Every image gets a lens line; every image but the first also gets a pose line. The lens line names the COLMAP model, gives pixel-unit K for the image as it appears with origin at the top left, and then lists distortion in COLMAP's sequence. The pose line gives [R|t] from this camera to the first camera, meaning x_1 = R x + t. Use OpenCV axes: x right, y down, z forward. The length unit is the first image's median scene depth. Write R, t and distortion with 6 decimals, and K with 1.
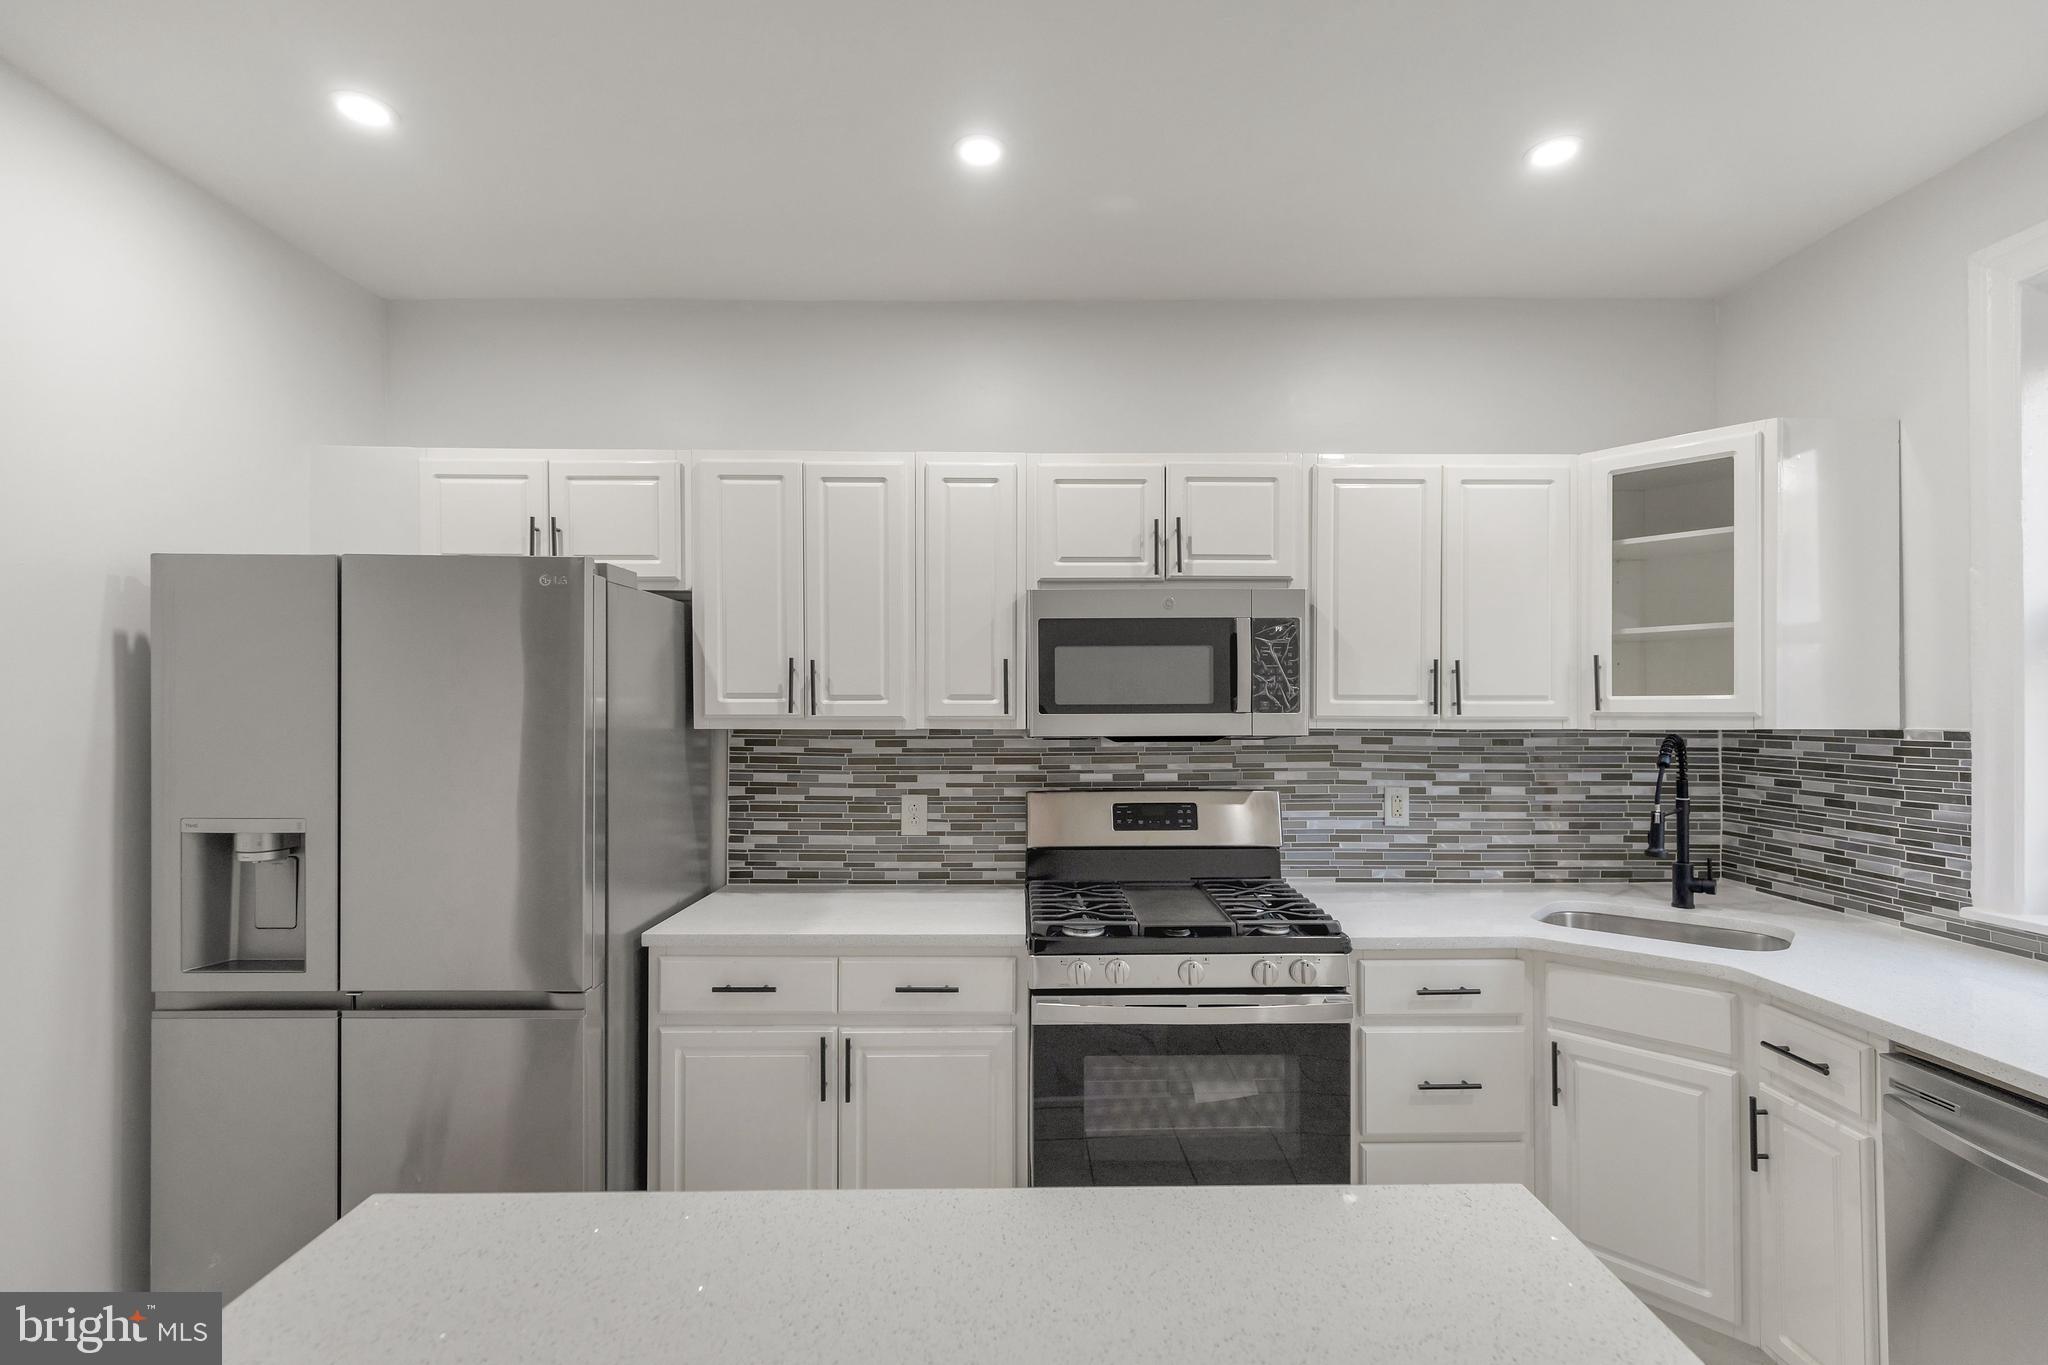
lens RADIAL K [[956.9, 0, 1027.1], [0, 956.9, 701.3], [0, 0, 1]] dist [0.013988, -0.000316]
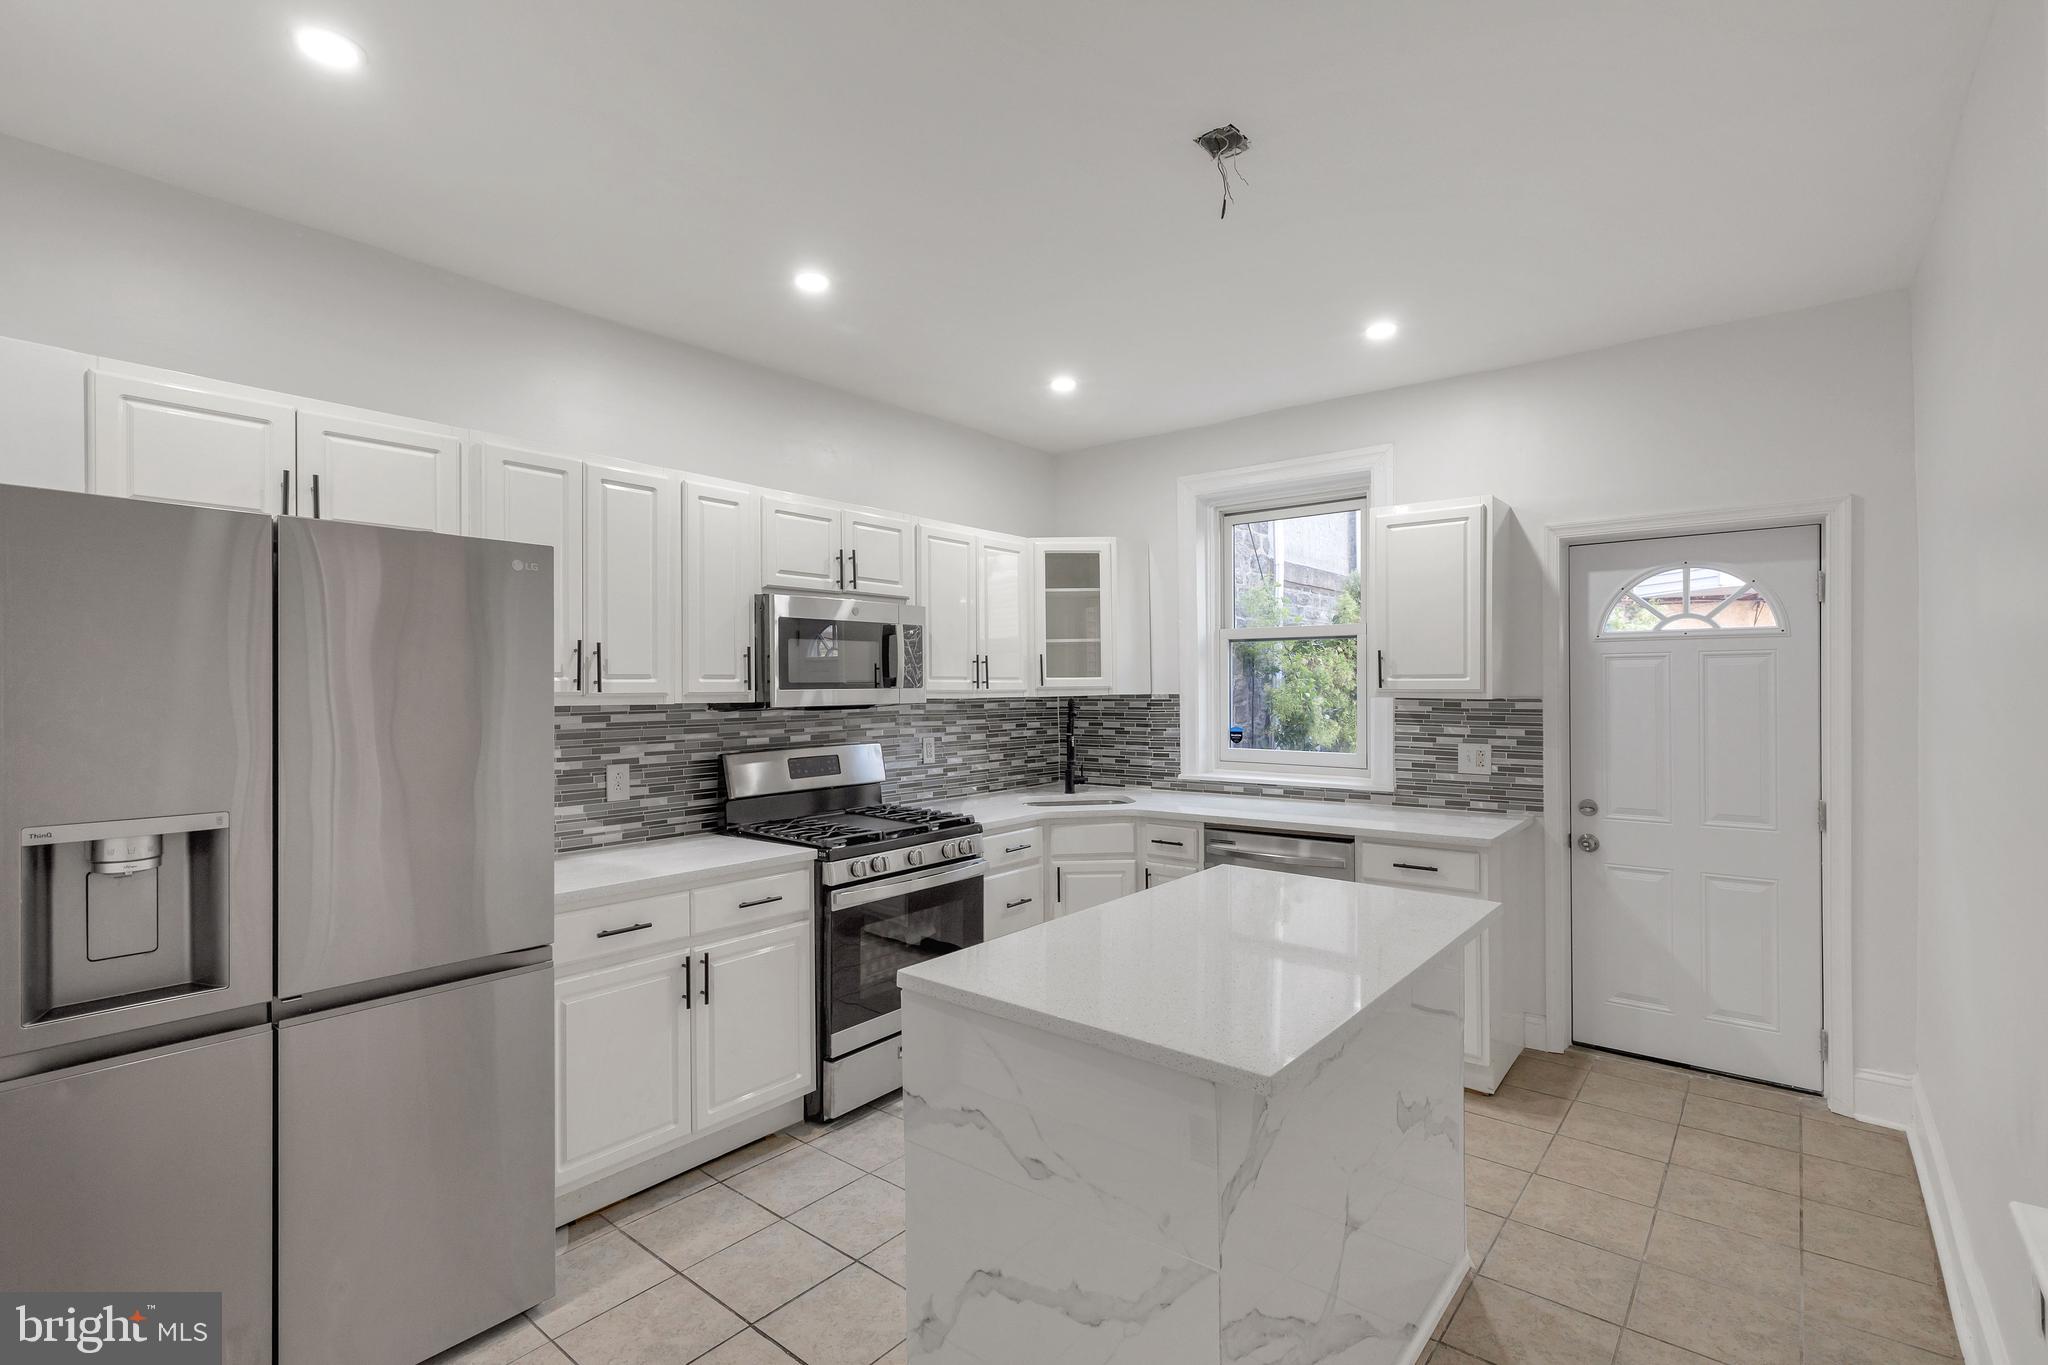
lens RADIAL K [[941.0, 0, 1024.0], [0, 941.0, 682.5], [0, 0, 1]] dist [0.002890, 0.000334]
pose [[0.639066, -0.000329, 0.769151, -0.736526], [0.004169, 0.999987, -0.003035, 0.008249], [-0.769140, 0.005146, 0.639059, -0.074912]]
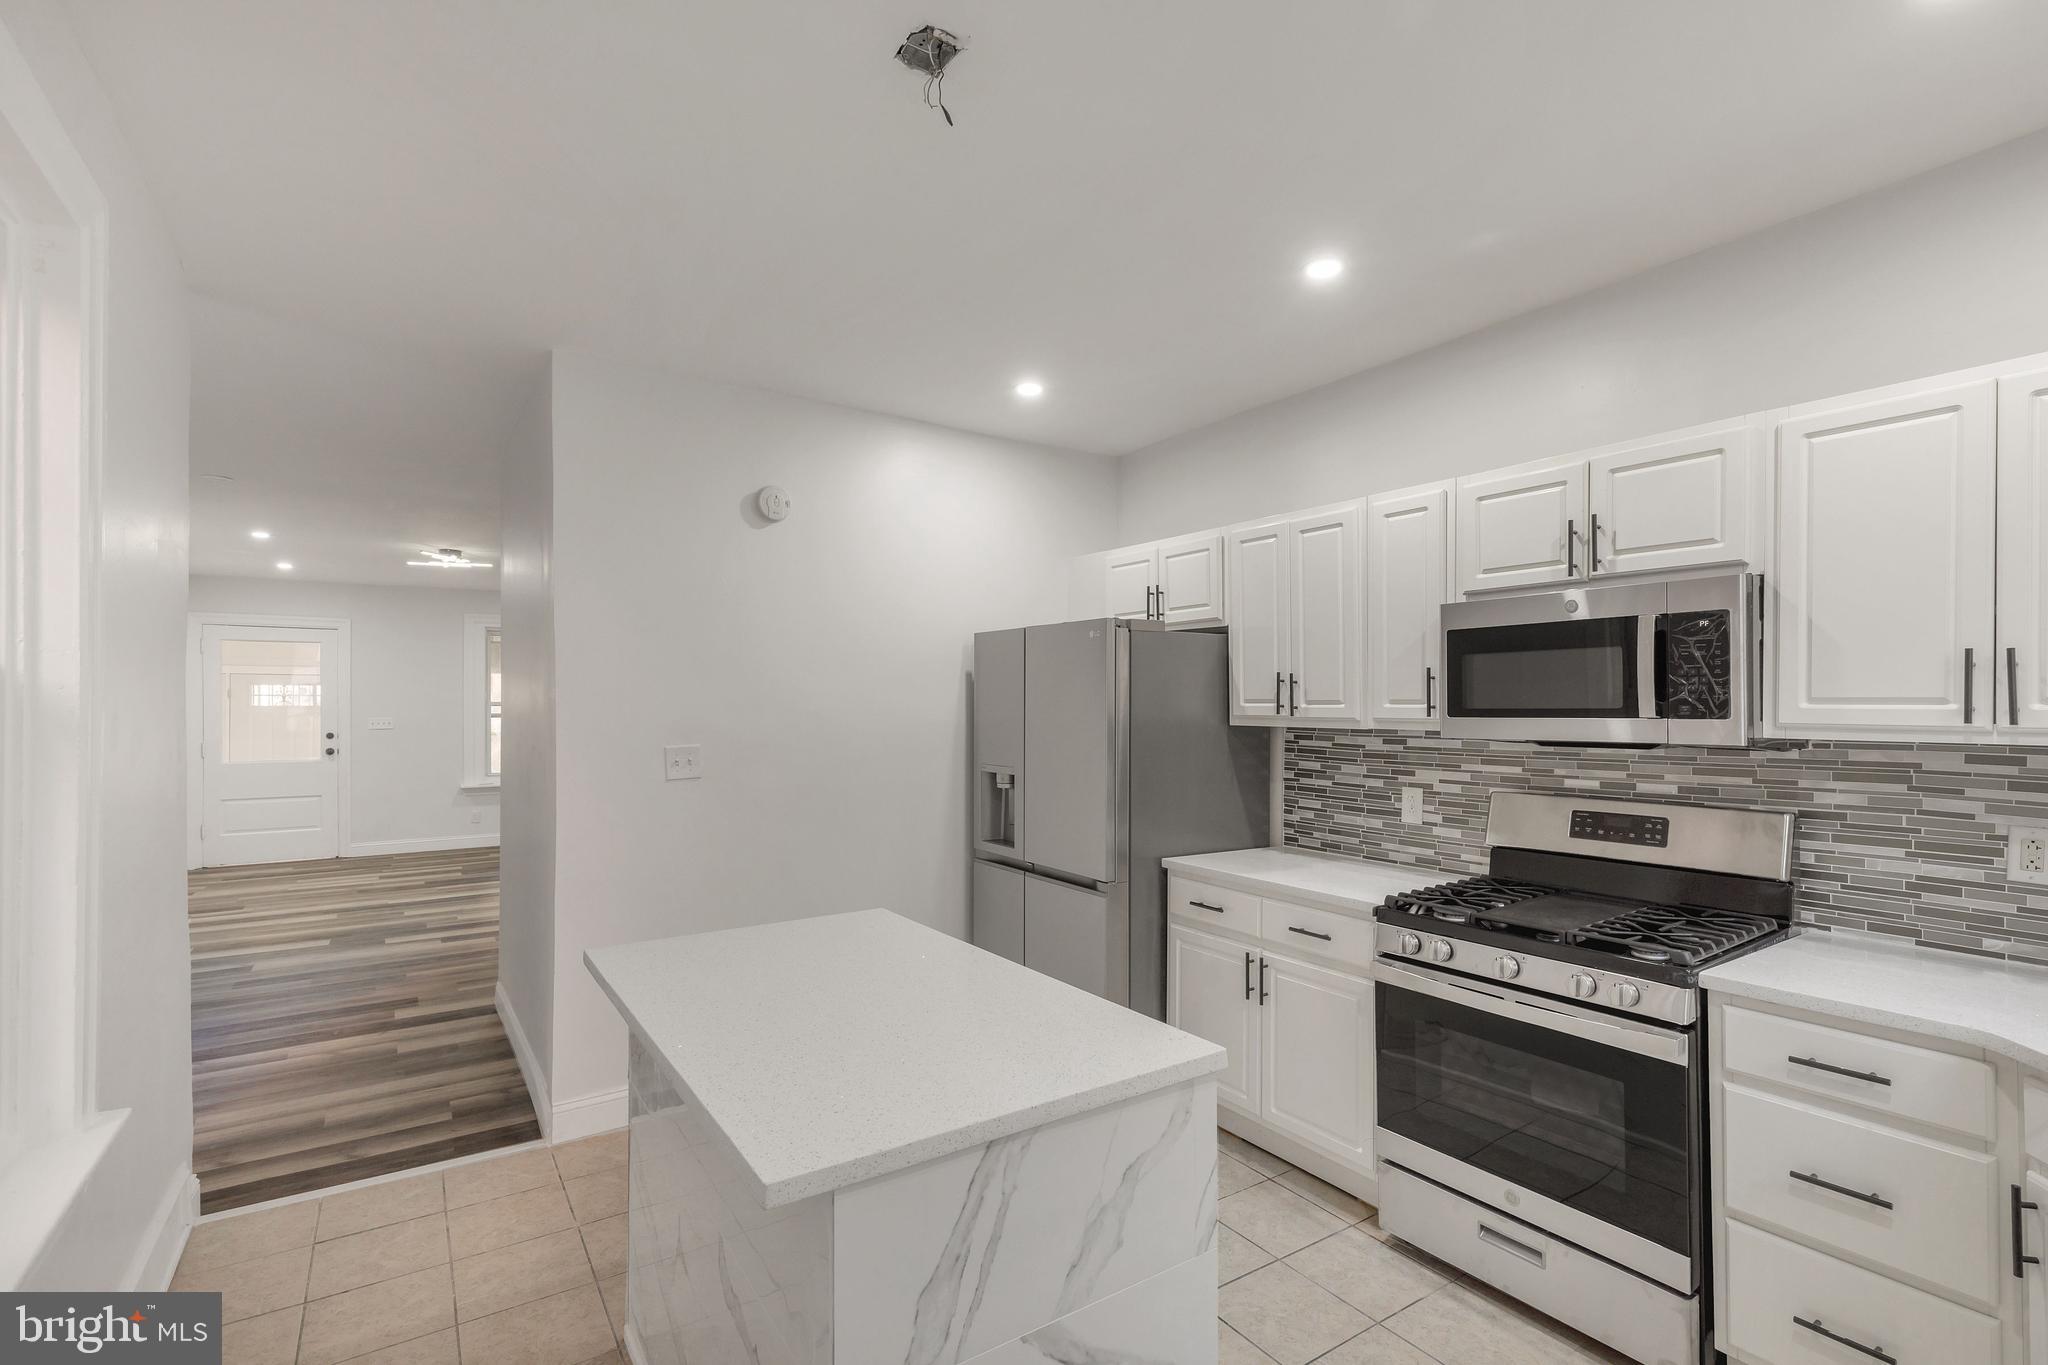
lens RADIAL K [[931.0, 0, 1010.8], [0, 931.0, 695.7], [0, 0, 1]] dist [0.002396, -0.000007]
pose [[0.543279, -0.008030, -0.839514, 0.614929], [0.001182, 0.999961, -0.008800, -0.002421], [0.839551, 0.003789, 0.543268, 0.000196]]
